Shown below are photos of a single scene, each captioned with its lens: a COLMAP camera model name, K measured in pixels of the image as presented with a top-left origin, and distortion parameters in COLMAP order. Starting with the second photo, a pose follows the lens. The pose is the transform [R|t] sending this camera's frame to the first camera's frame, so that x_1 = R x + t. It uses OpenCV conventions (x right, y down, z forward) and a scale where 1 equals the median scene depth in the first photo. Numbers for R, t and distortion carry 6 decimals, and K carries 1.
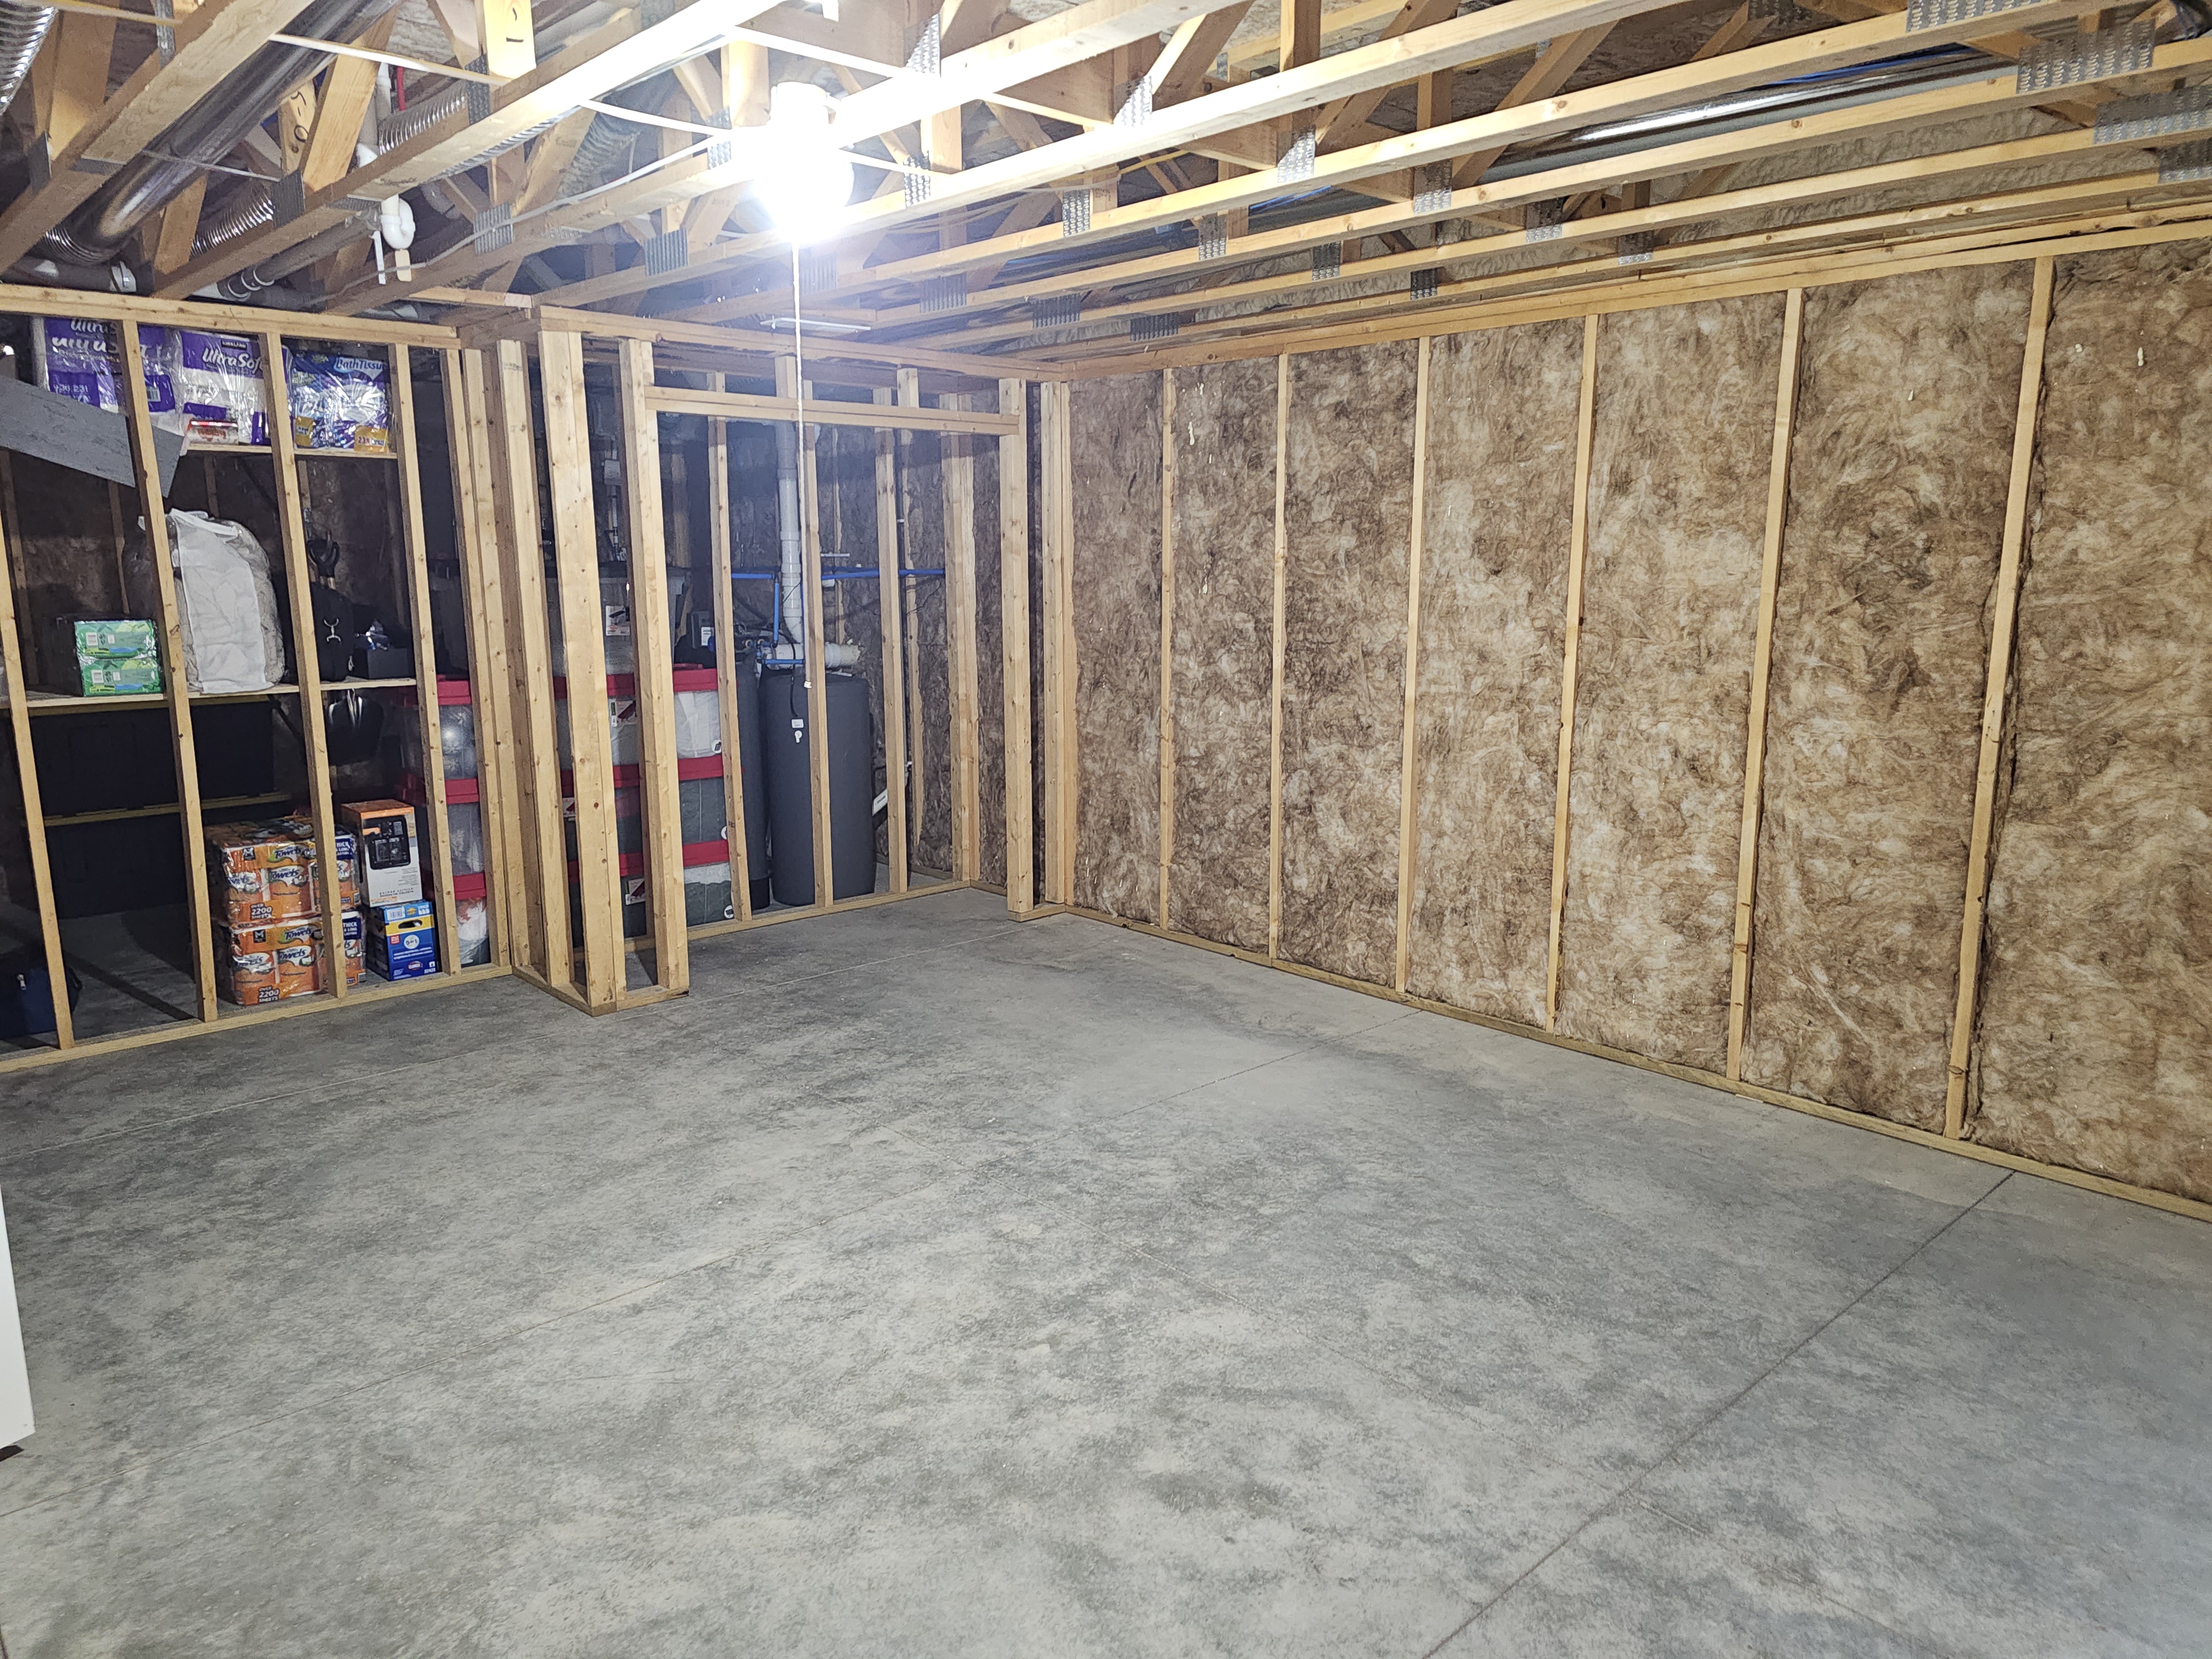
lens RADIAL K [[1483.9, 0, 1121.1], [0, 1483.9, 837.3], [0, 0, 1]] dist [0.063049, -0.053951]
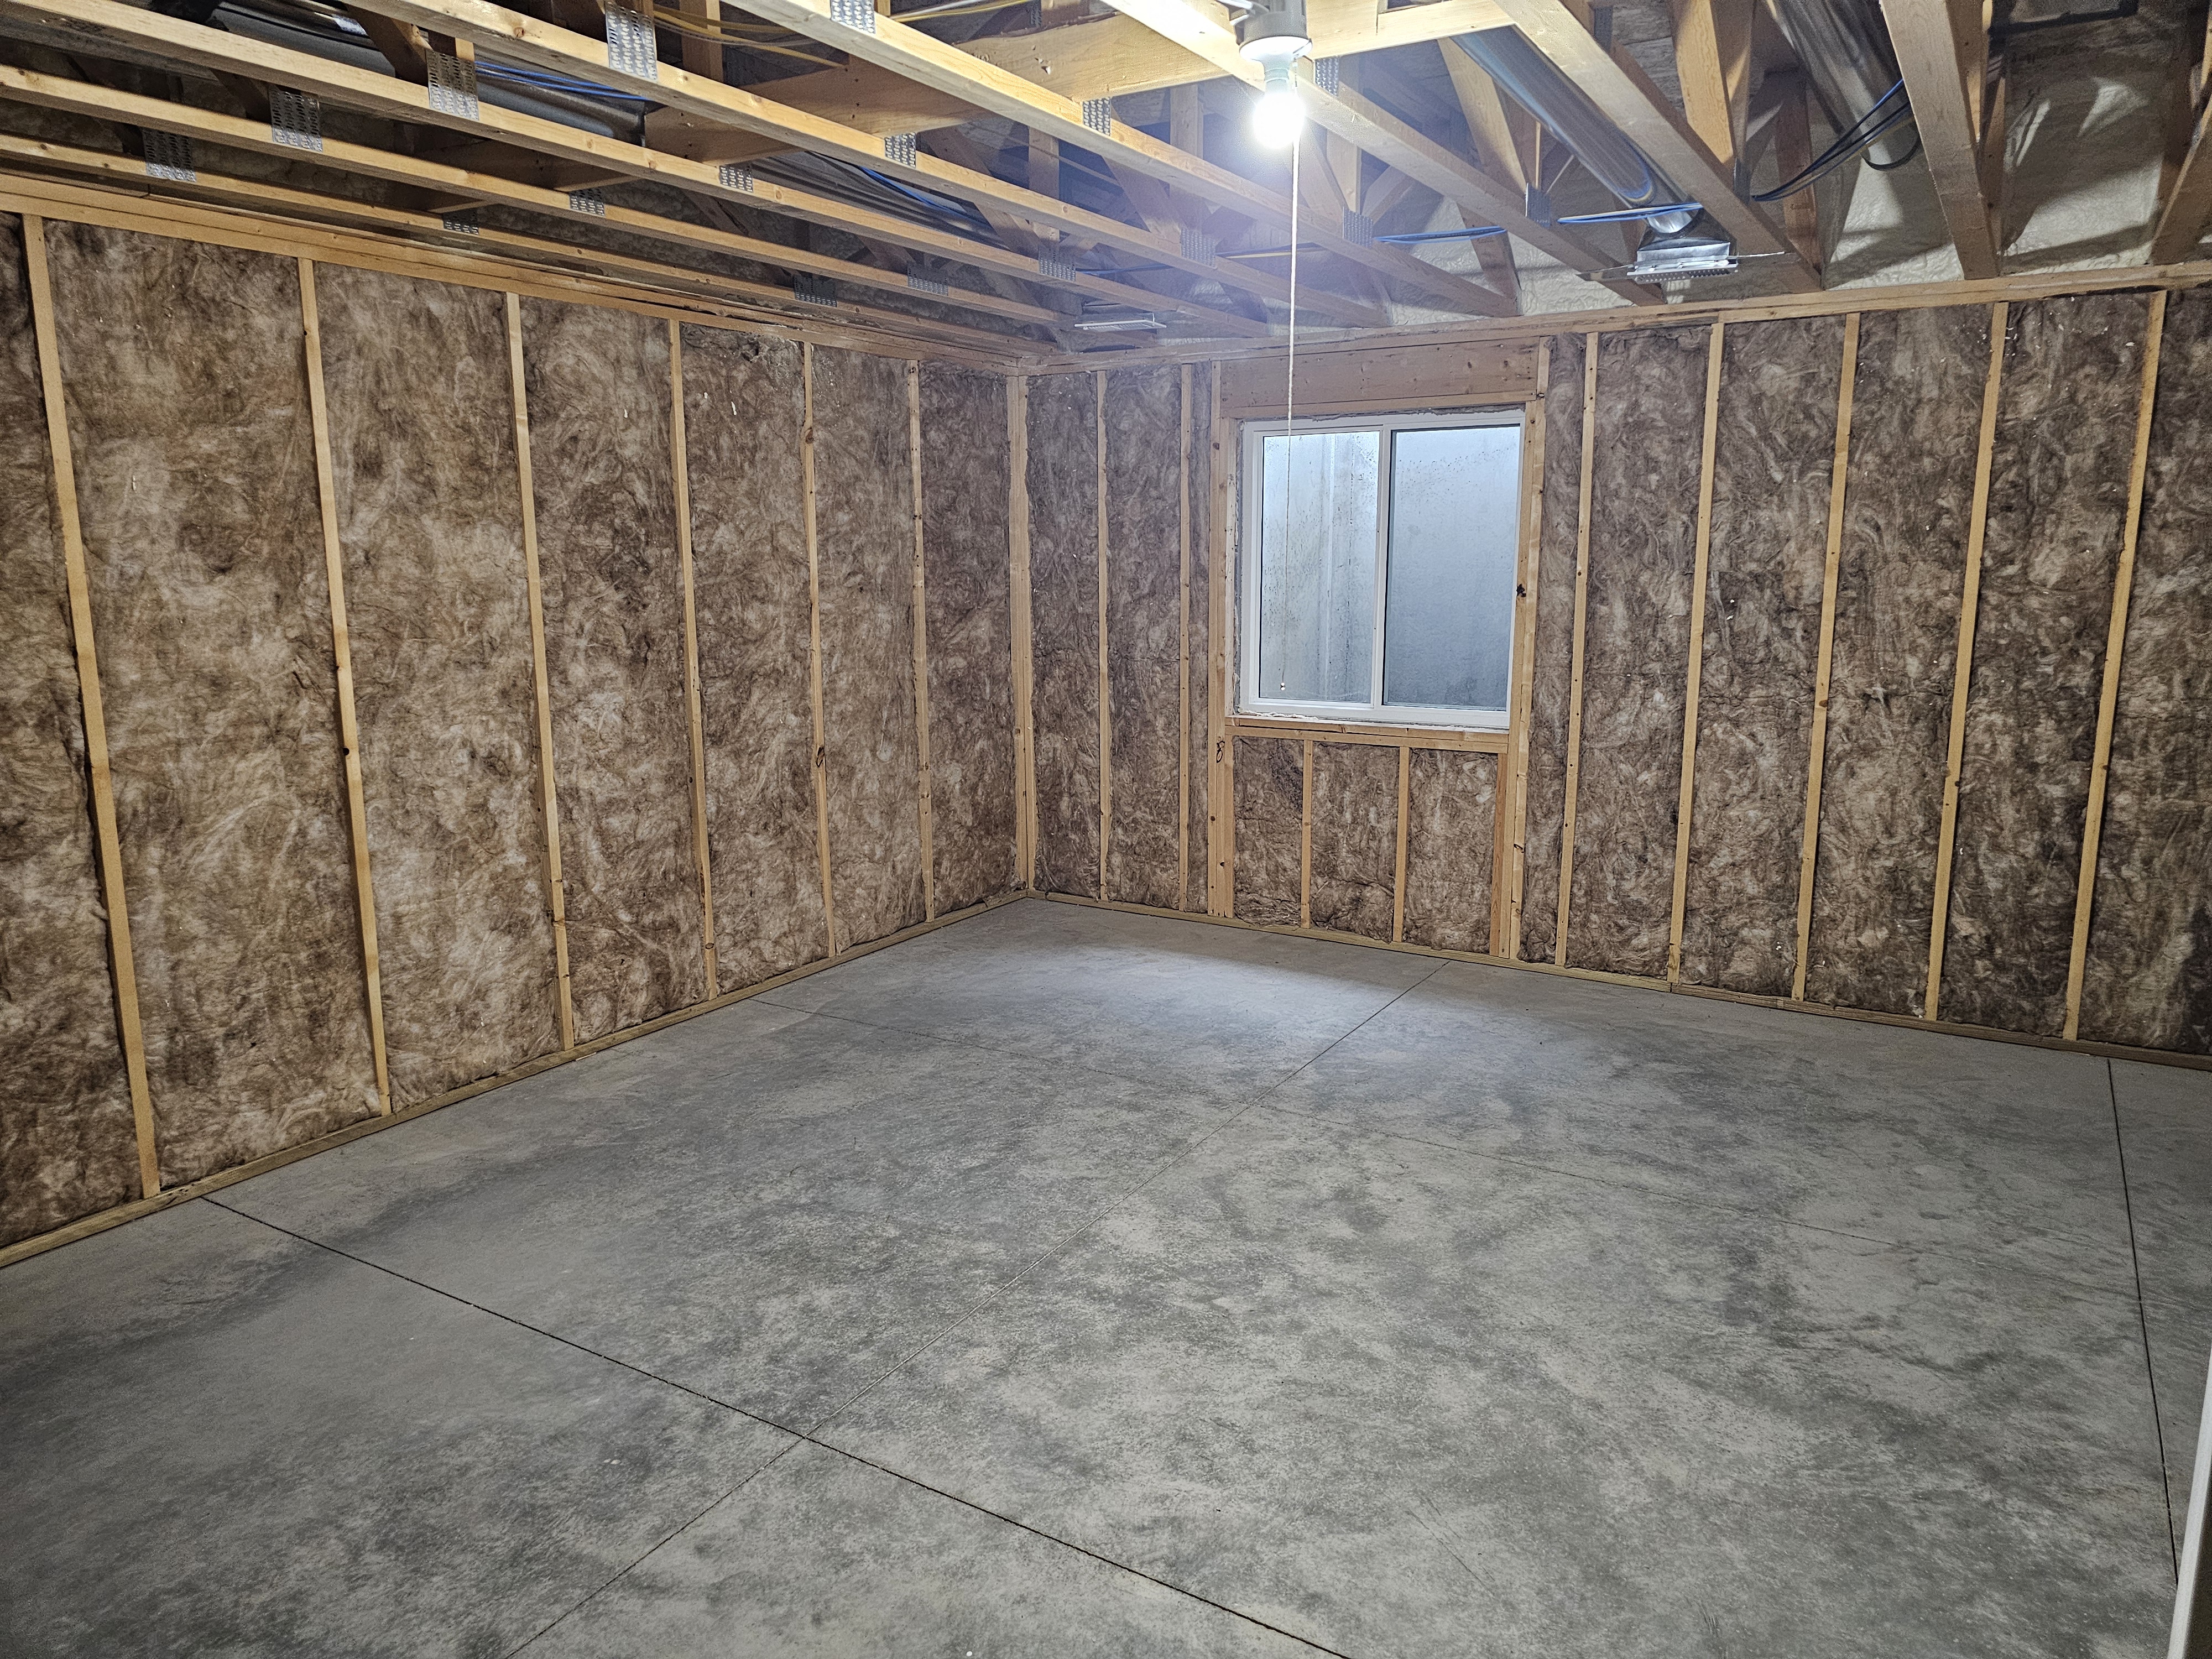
lens RADIAL K [[1483.9, 0, 1120.1], [0, 1483.9, 833.4], [0, 0, 1]] dist [0.063049, -0.053951]
pose [[-0.285223, -0.182051, 0.941013, -0.709774], [0.187154, 0.952318, 0.240965, -0.174153], [-0.940011, 0.244843, -0.237551, 0.917373]]
